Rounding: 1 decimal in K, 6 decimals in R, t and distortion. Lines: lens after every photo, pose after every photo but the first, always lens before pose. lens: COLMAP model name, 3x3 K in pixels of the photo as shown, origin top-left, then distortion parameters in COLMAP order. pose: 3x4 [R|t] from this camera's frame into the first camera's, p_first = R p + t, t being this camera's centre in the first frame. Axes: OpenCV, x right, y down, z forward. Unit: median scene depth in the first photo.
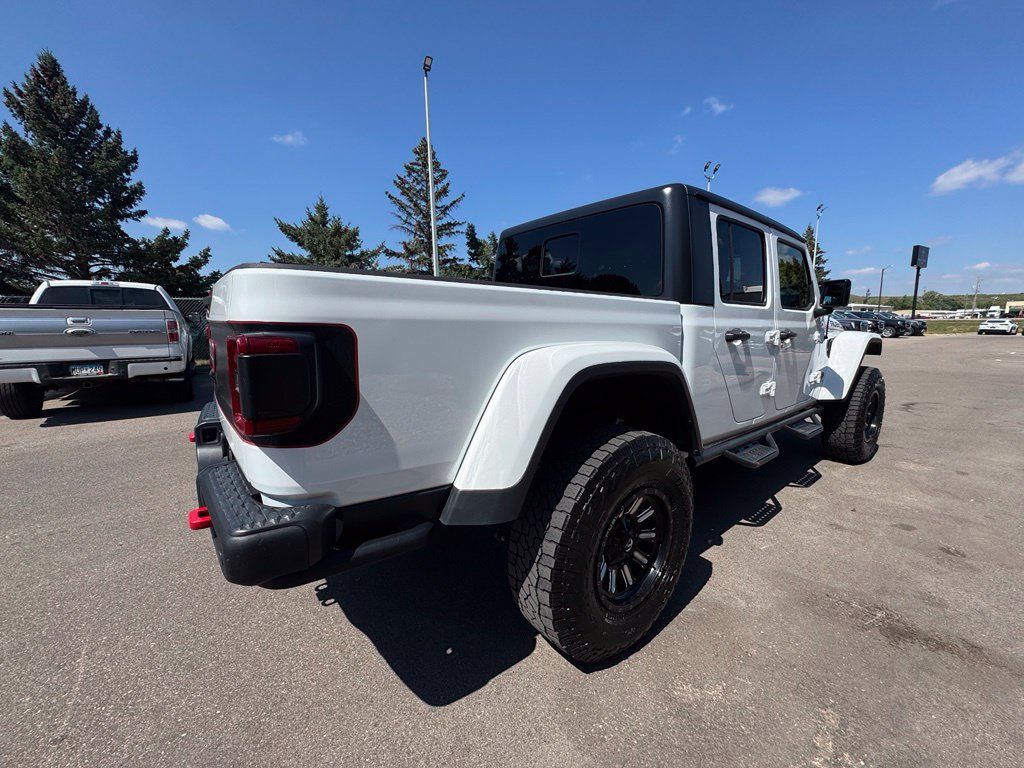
lens RADIAL K [[407.7, 0, 516.8], [0, 407.7, 384.5], [0, 0, 1]] dist [-0.000151, -0.000296]
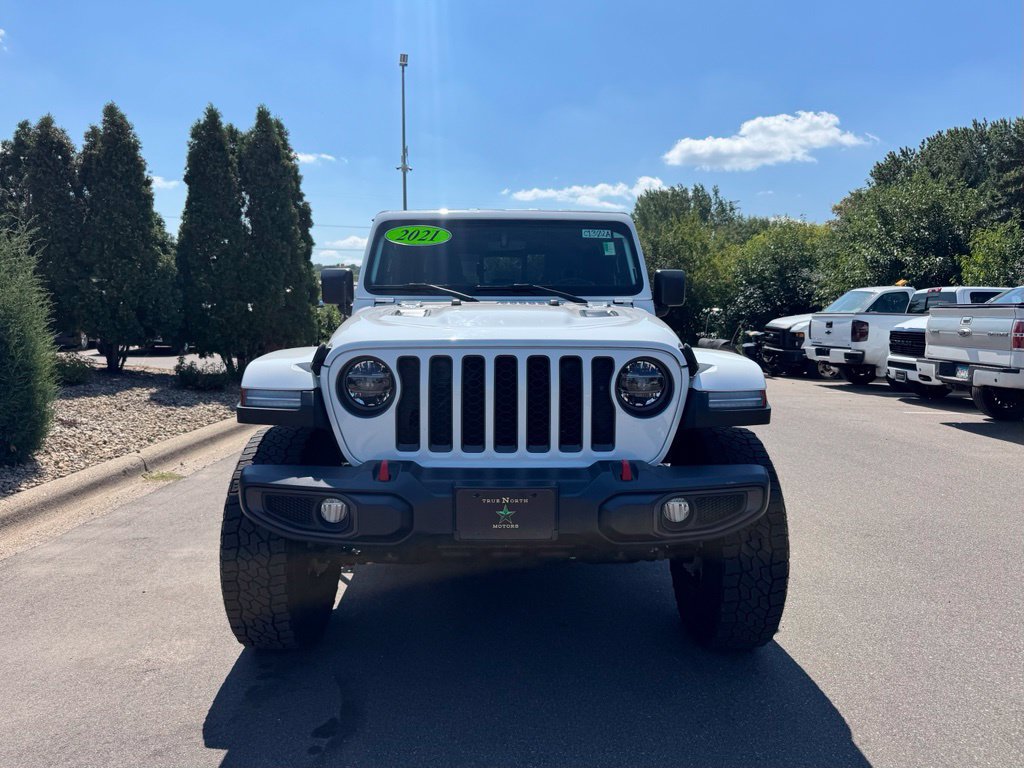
lens RADIAL K [[759.5, 0, 514.2], [0, 759.5, 381.9], [0, 0, 1]] dist [0.025090, -0.032866]
pose [[-0.606509, 0.069191, -0.792060, 1.580067], [-0.133047, 0.973327, 0.186905, -0.330943], [0.783865, 0.218741, -0.581126, 1.953677]]
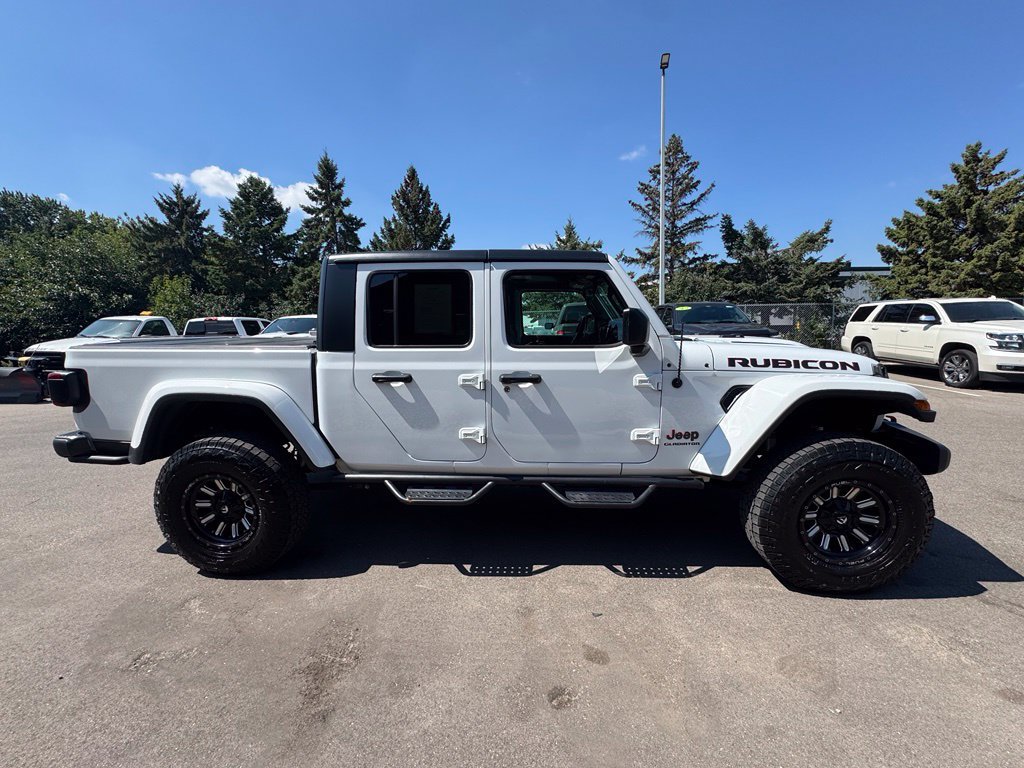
lens RADIAL K [[407.7, 0, 510.8], [0, 407.7, 385.3], [0, 0, 1]] dist [-0.000151, -0.000296]
pose [[0.735279, 0.087556, -0.672086, 1.036211], [-0.085189, 0.995696, 0.036515, -0.114448], [0.672390, 0.030405, 0.739572, 0.280220]]
